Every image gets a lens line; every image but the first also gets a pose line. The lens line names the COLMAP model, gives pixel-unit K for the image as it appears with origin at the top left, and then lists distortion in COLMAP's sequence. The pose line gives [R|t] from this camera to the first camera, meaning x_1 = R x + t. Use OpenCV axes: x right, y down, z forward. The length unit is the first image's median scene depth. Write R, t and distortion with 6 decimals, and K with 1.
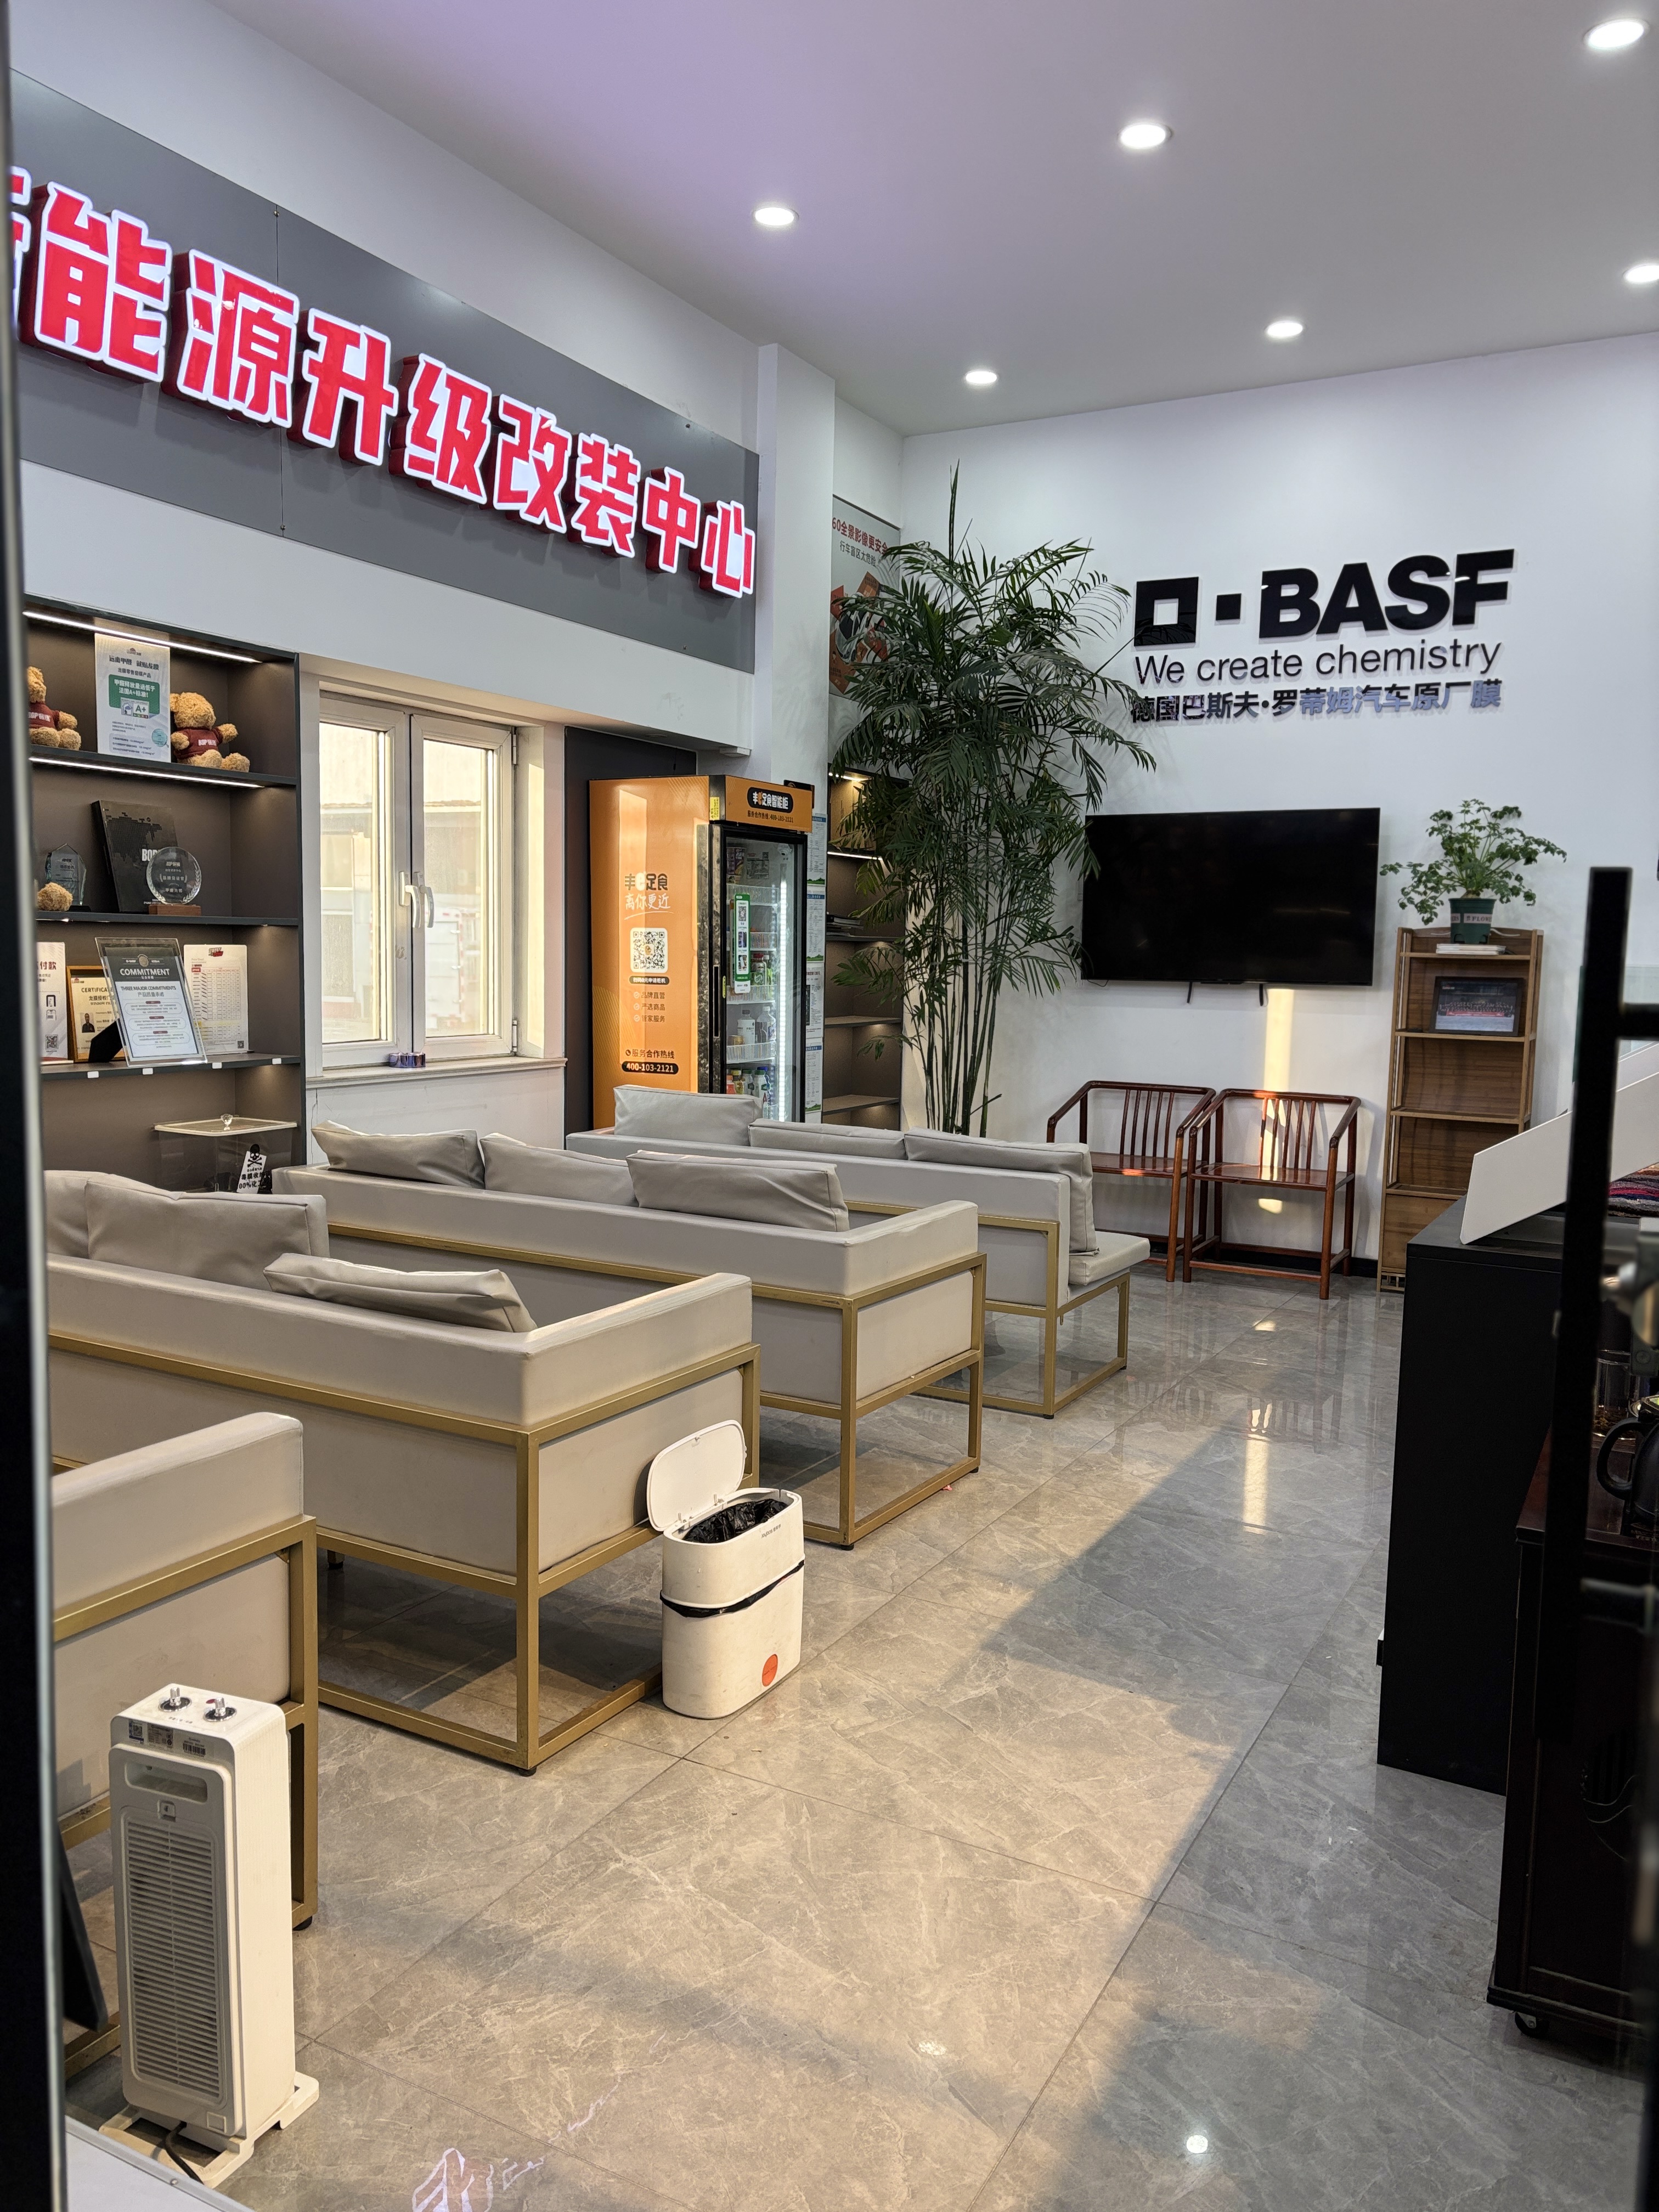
lens RADIAL K [[1667.2, 0, 824.1], [0, 1667.2, 1114.3], [0, 0, 1]] dist [0.020691, 0.001078]
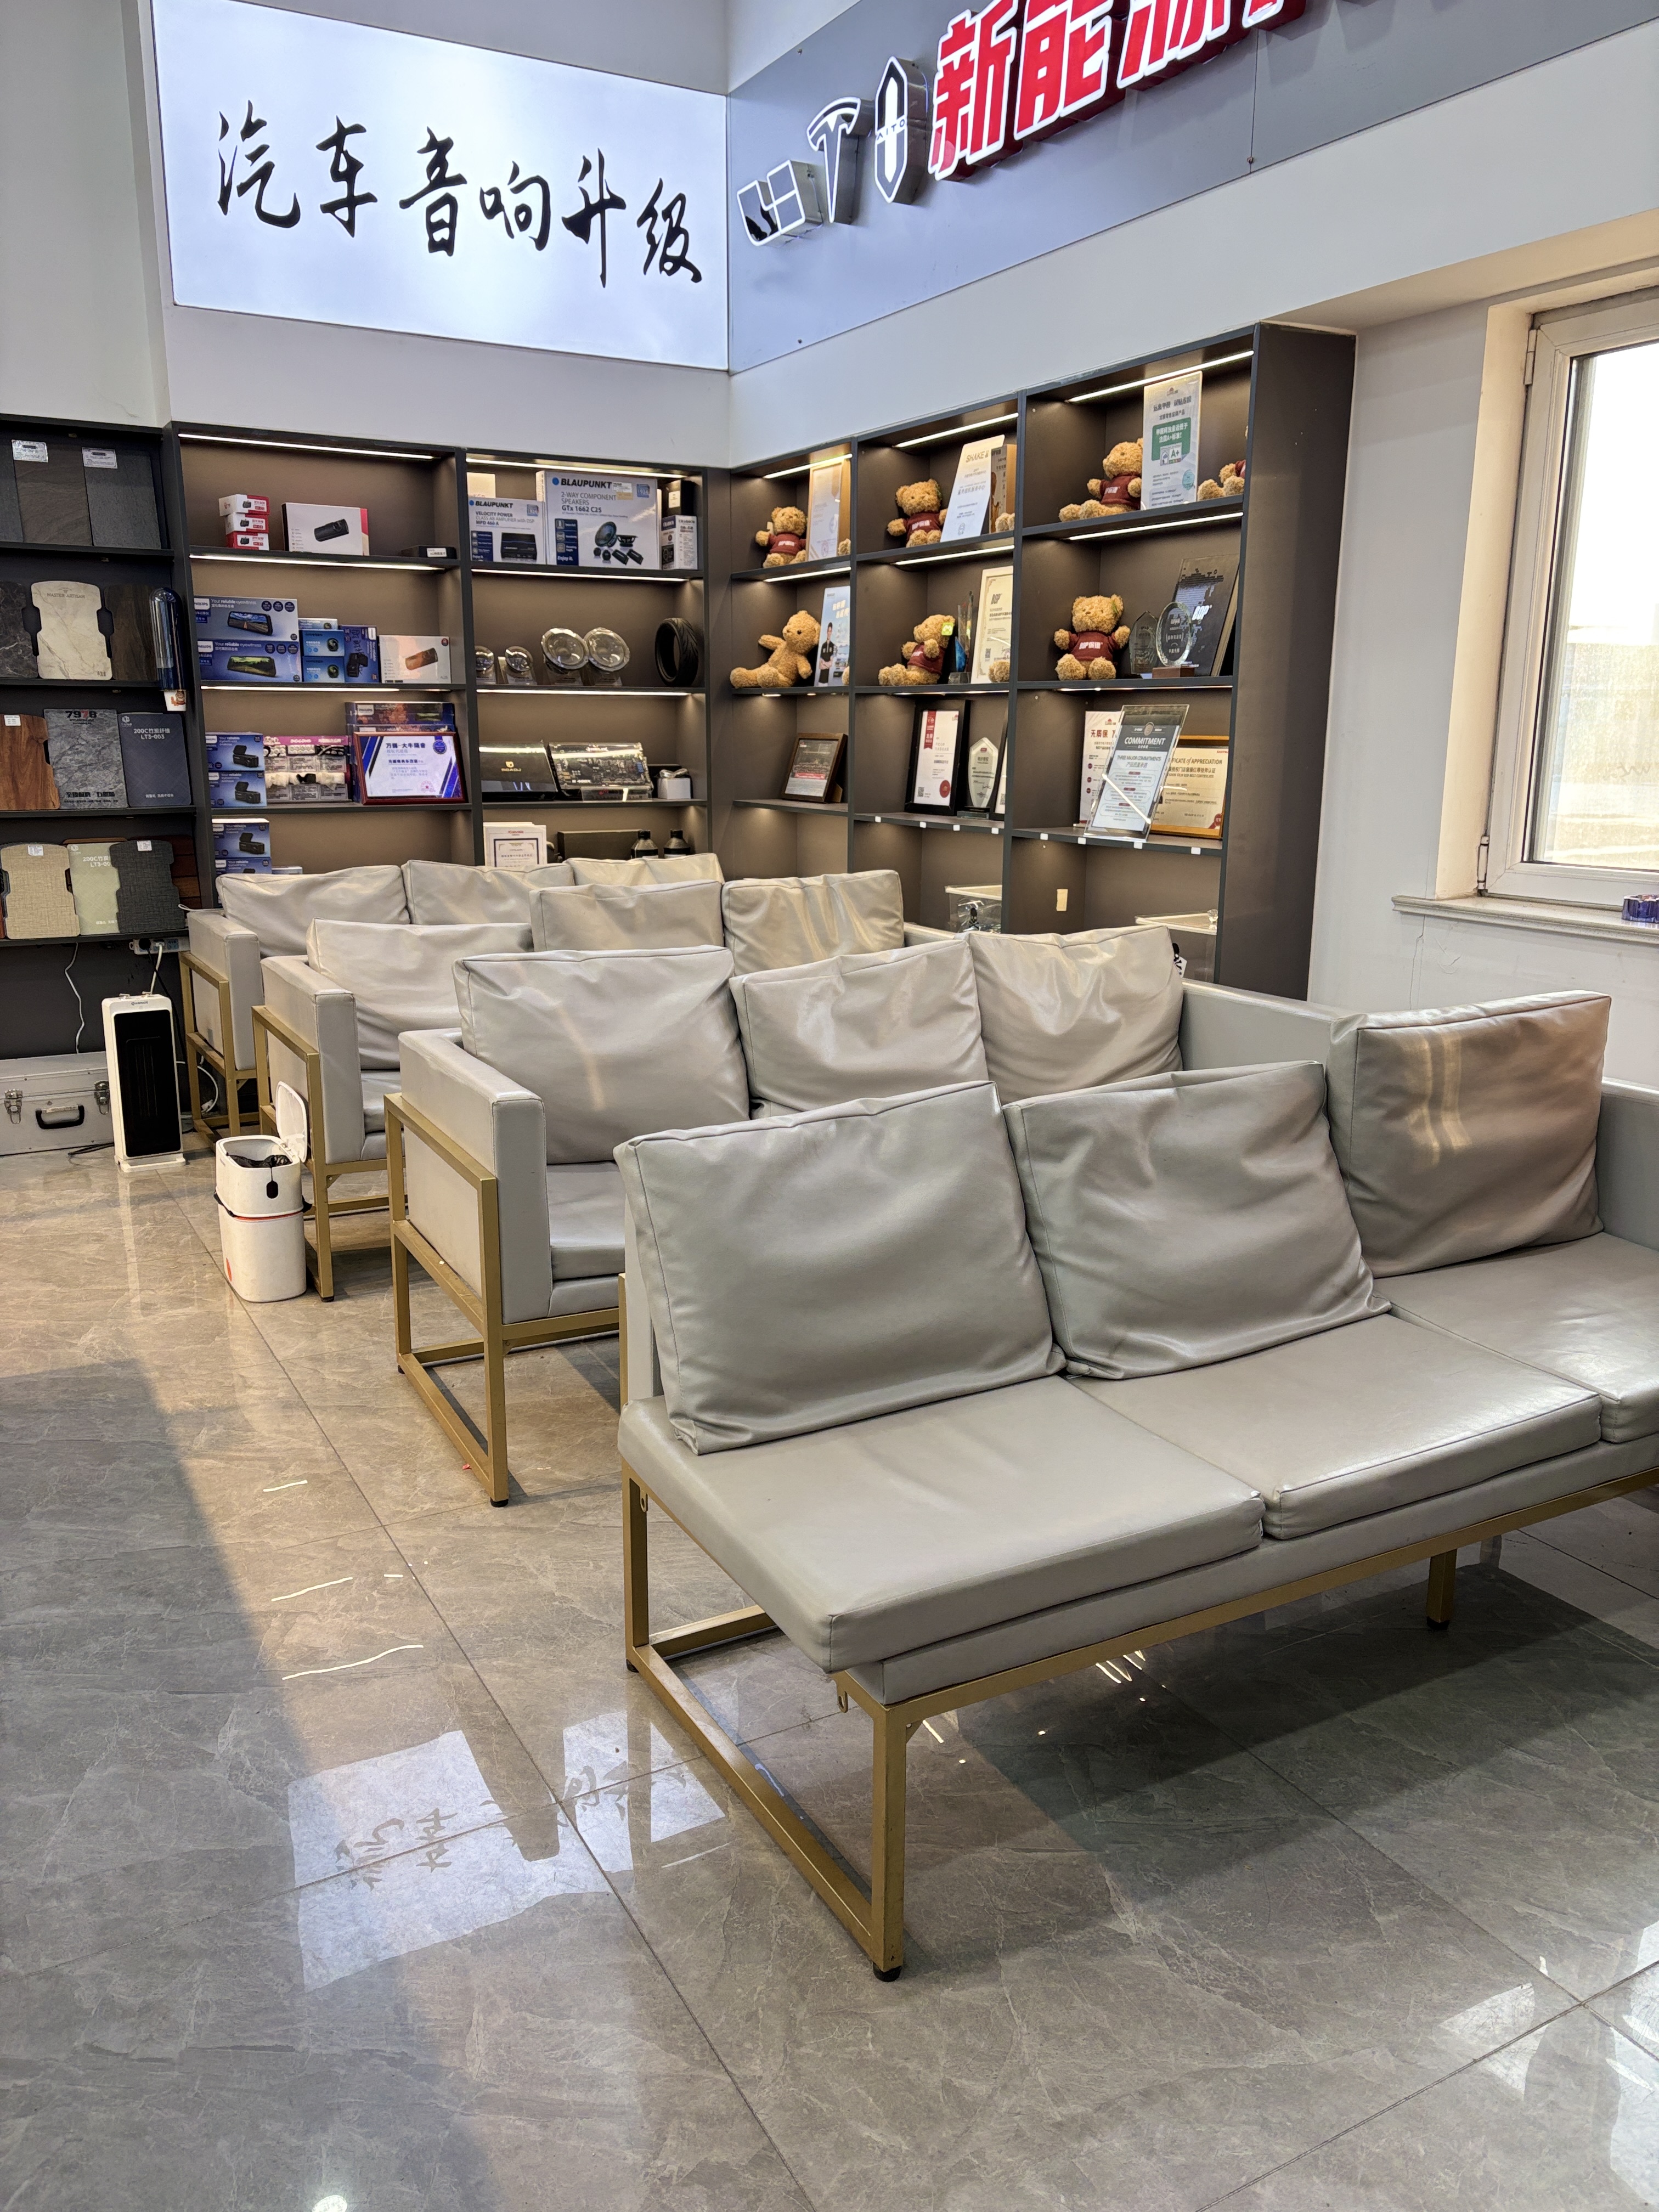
lens RADIAL K [[1667.2, 0, 818.6], [0, 1667.2, 1103.1], [0, 0, 1]] dist [0.020691, 0.001078]
pose [[-0.530149, 0.172255, -0.830223, 0.576881], [-0.105174, 0.958226, 0.265973, -0.132567], [0.841356, 0.228323, -0.489886, 1.484979]]
